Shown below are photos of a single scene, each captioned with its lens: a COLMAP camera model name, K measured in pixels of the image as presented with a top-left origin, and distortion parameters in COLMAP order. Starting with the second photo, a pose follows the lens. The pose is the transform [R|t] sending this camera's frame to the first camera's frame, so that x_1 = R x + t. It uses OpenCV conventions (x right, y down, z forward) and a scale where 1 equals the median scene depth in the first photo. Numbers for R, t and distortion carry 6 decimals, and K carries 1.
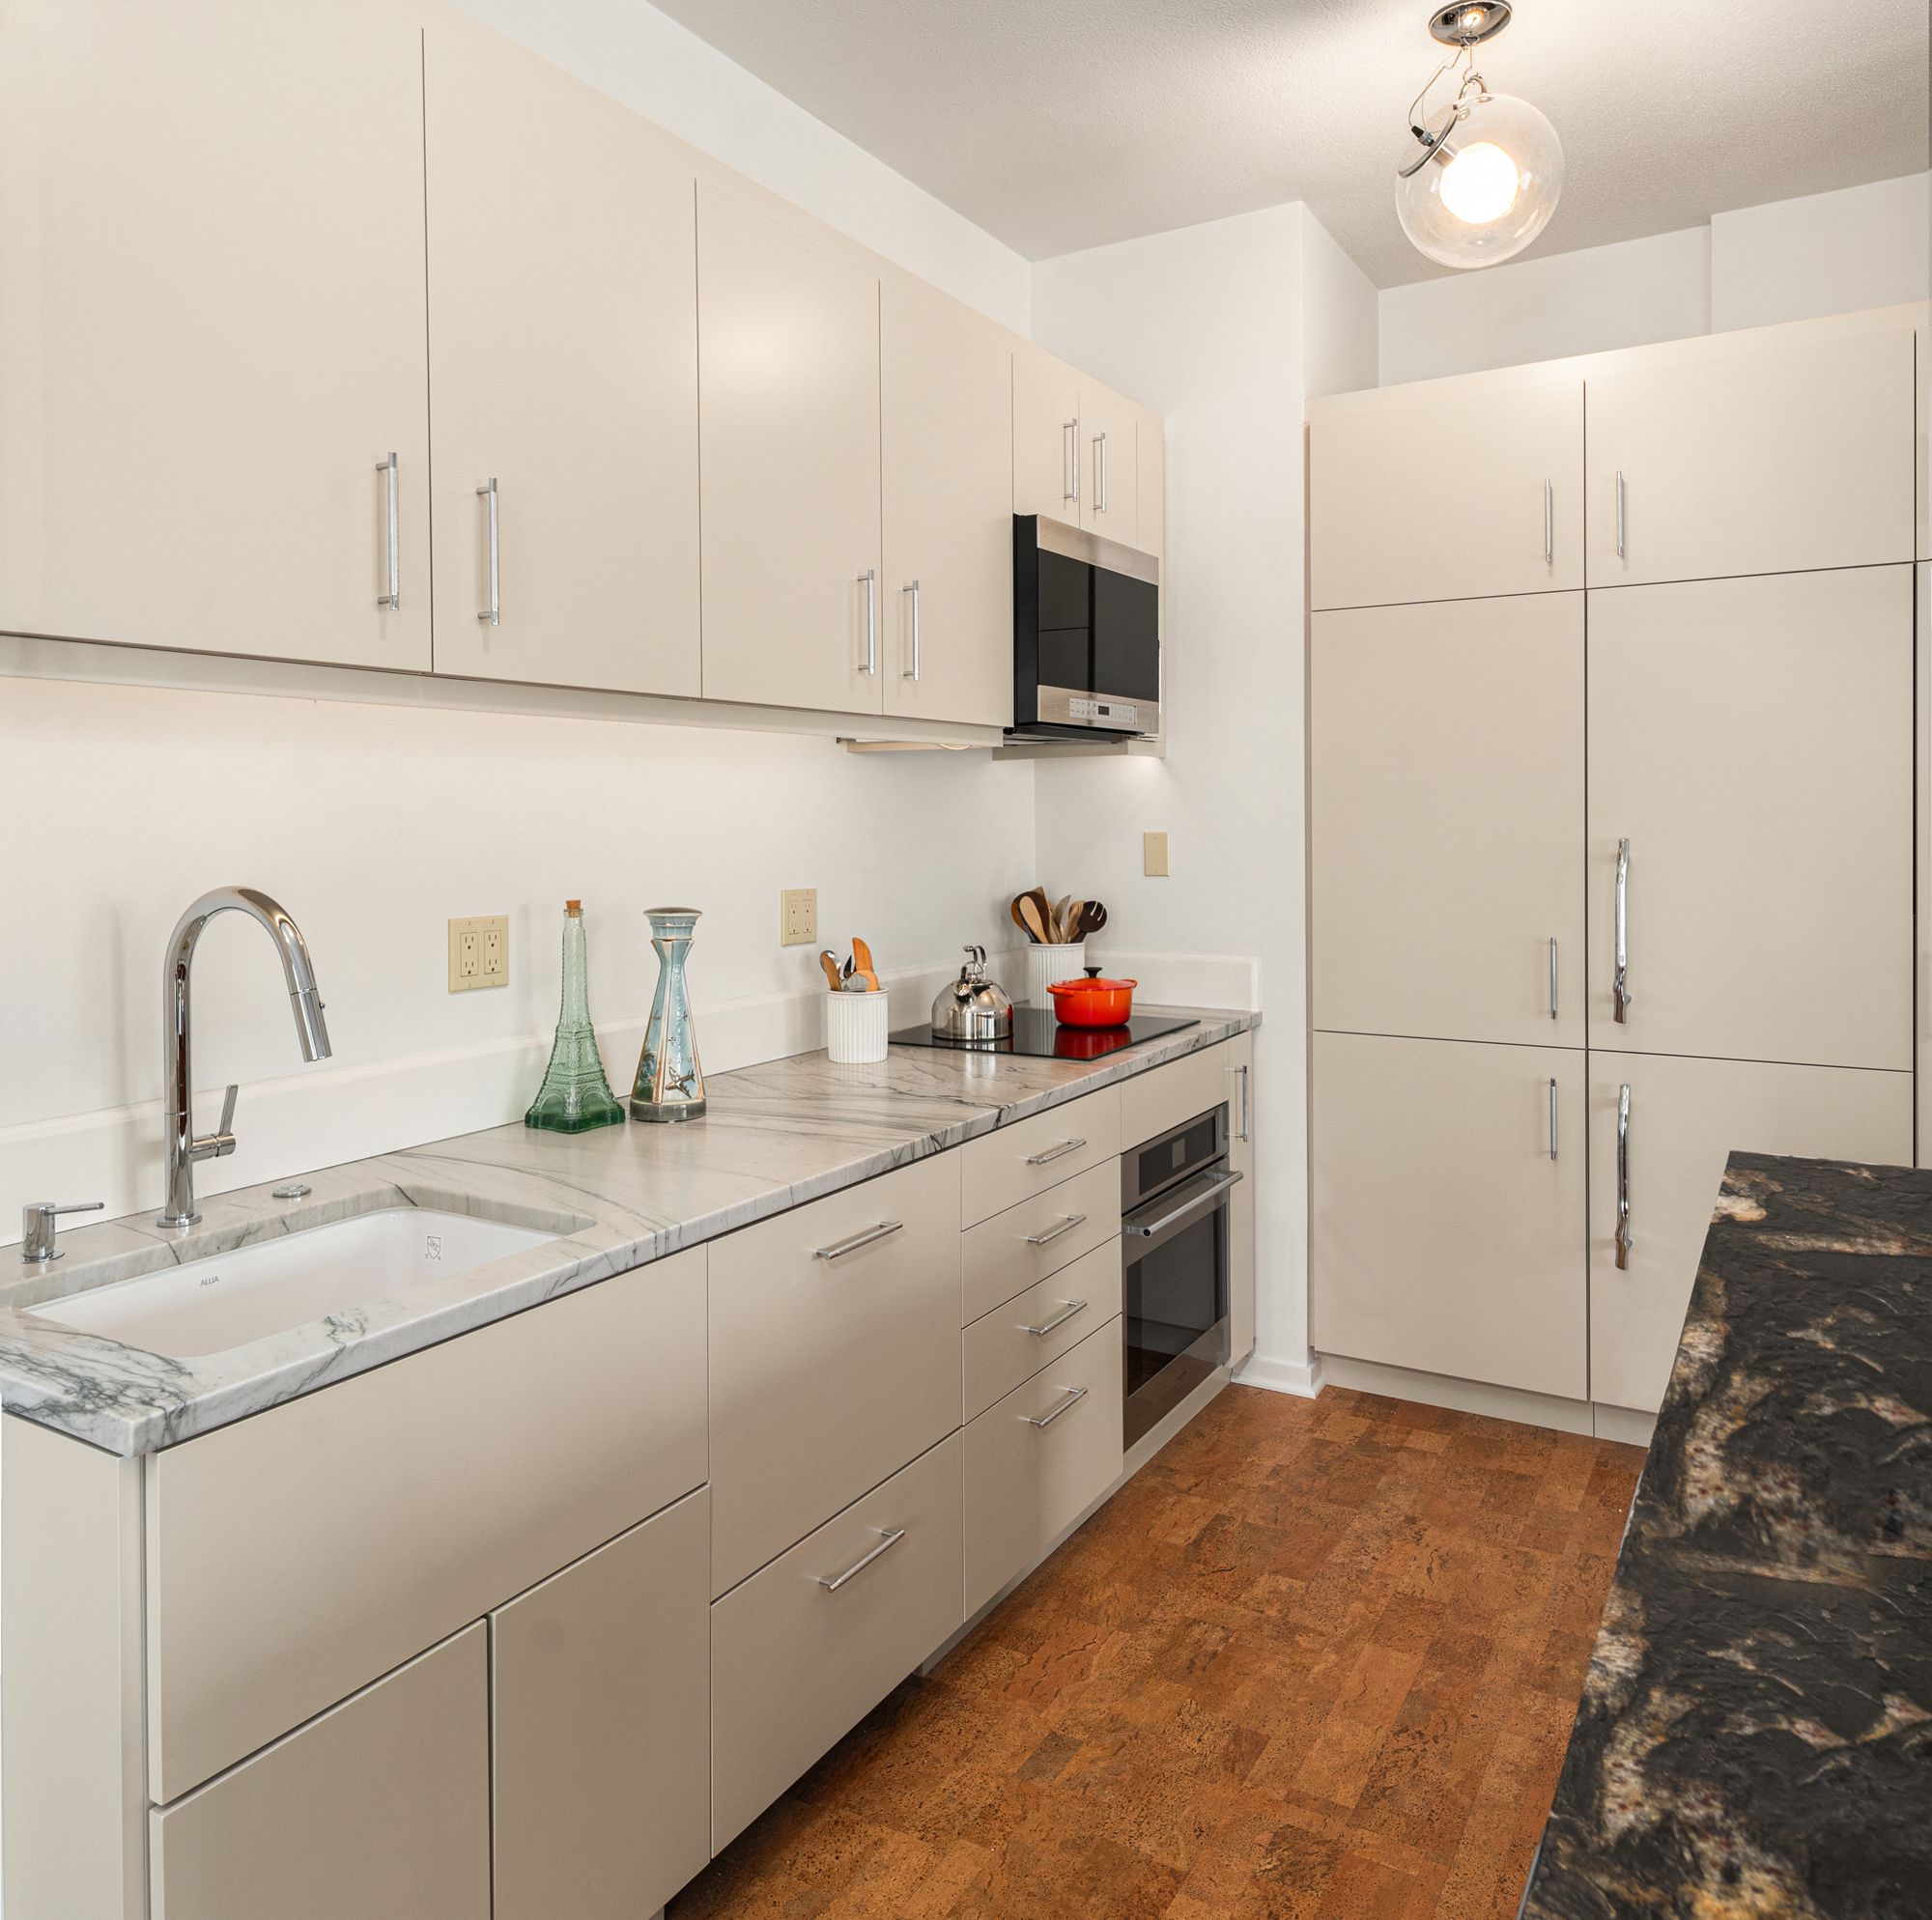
lens RADIAL K [[1460.6, 0, 963.3], [0, 1460.6, 824.7], [0, 0, 1]] dist [0.005457, -0.002096]
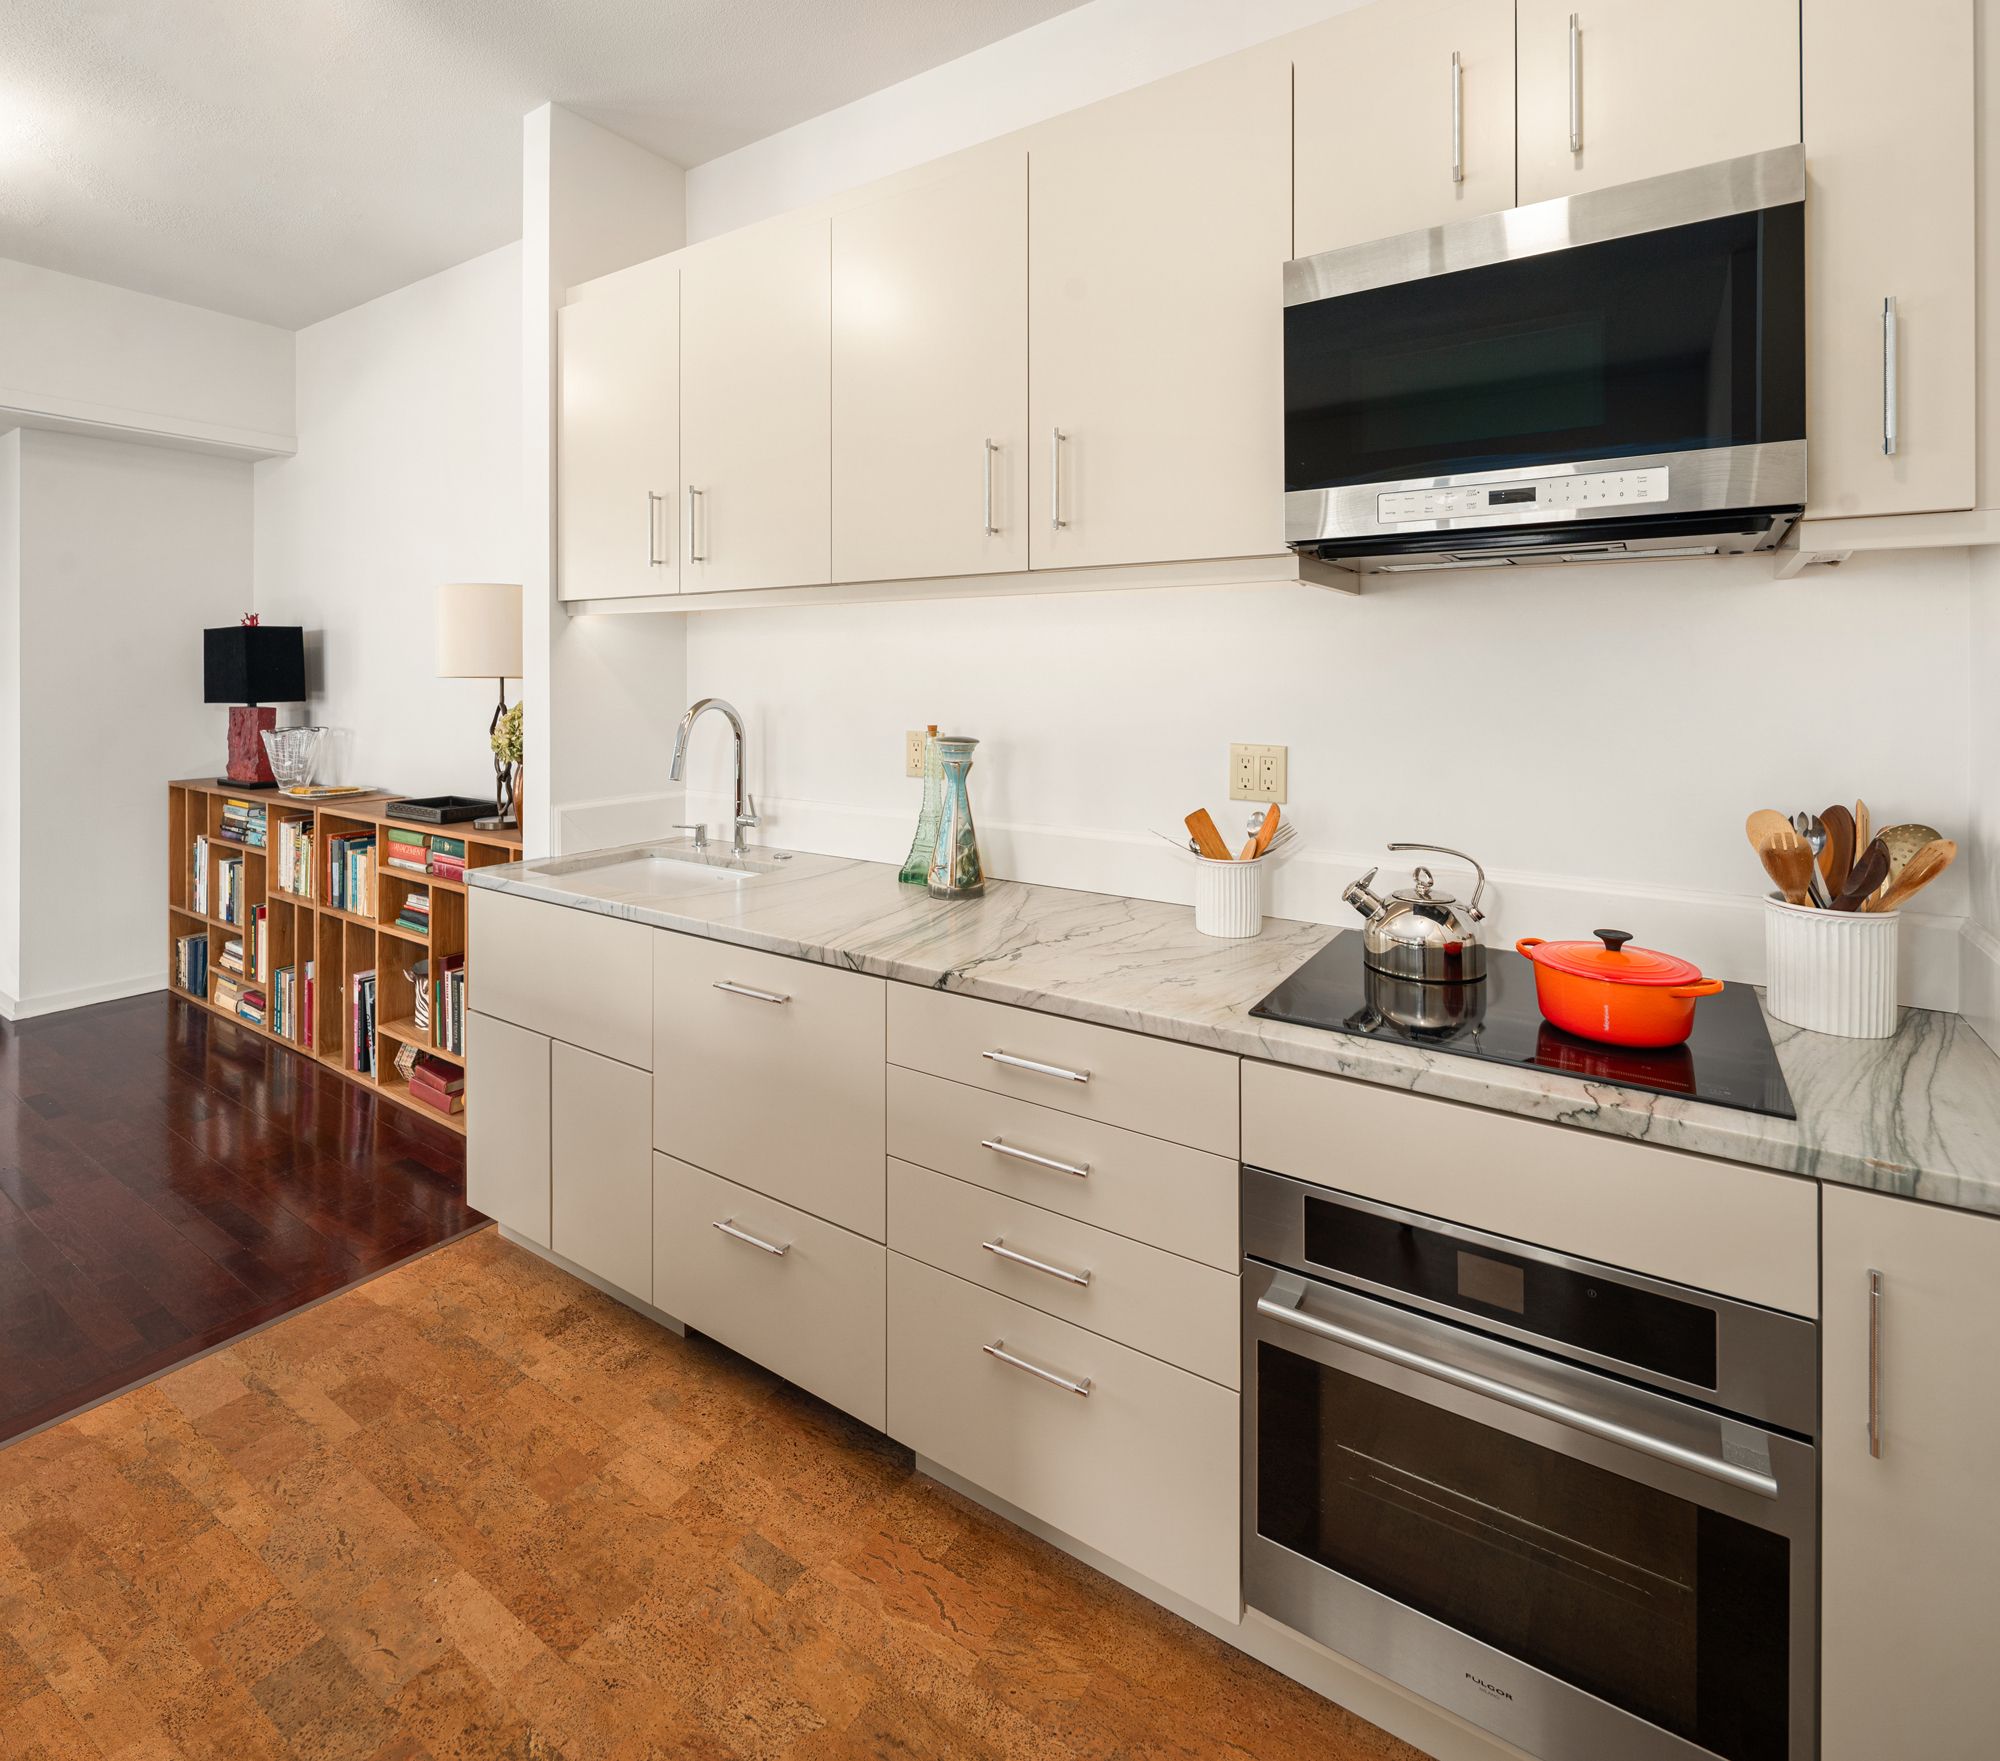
lens RADIAL K [[983.3, 0, 999.2], [0, 983.3, 666.3], [0, 0, 1]] dist [0.002772, -0.002101]
pose [[-0.043335, 0.001282, -0.999060, 0.683026], [-0.008348, 0.999964, 0.001645, -0.009910], [0.999026, 0.008412, -0.043323, 1.071457]]
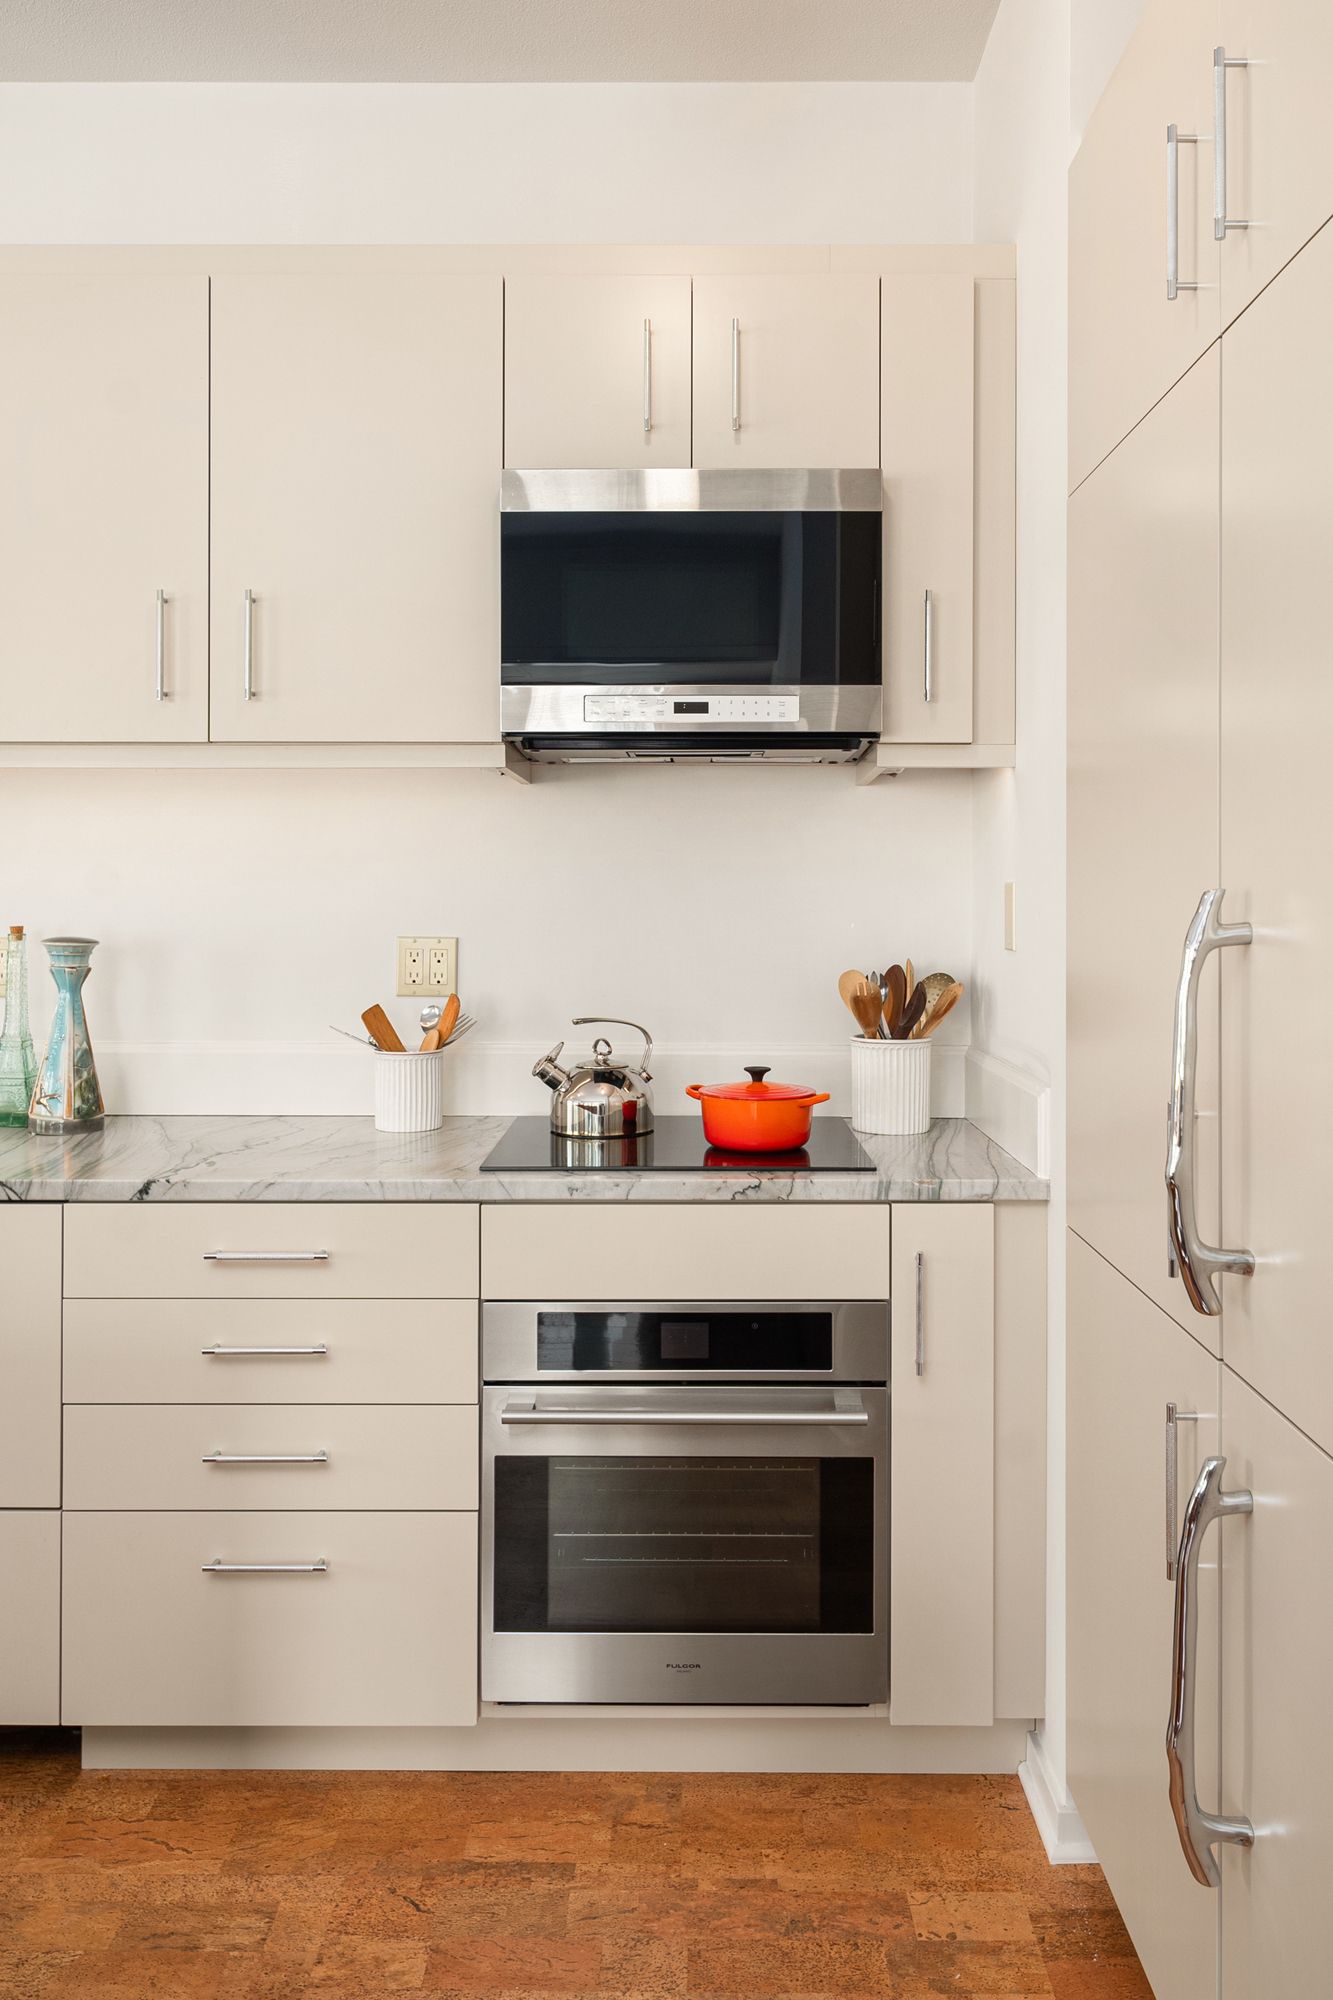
lens RADIAL K [[1501.6, 0, 673.2], [0, 1501.6, 884.9], [0, 0, 1]] dist [0.005952, -0.000577]
pose [[0.504964, 0.002747, -0.863136, 0.979042], [-0.012451, 0.999914, -0.004102, 0.015829], [0.863050, 0.012818, 0.504955, 0.820034]]
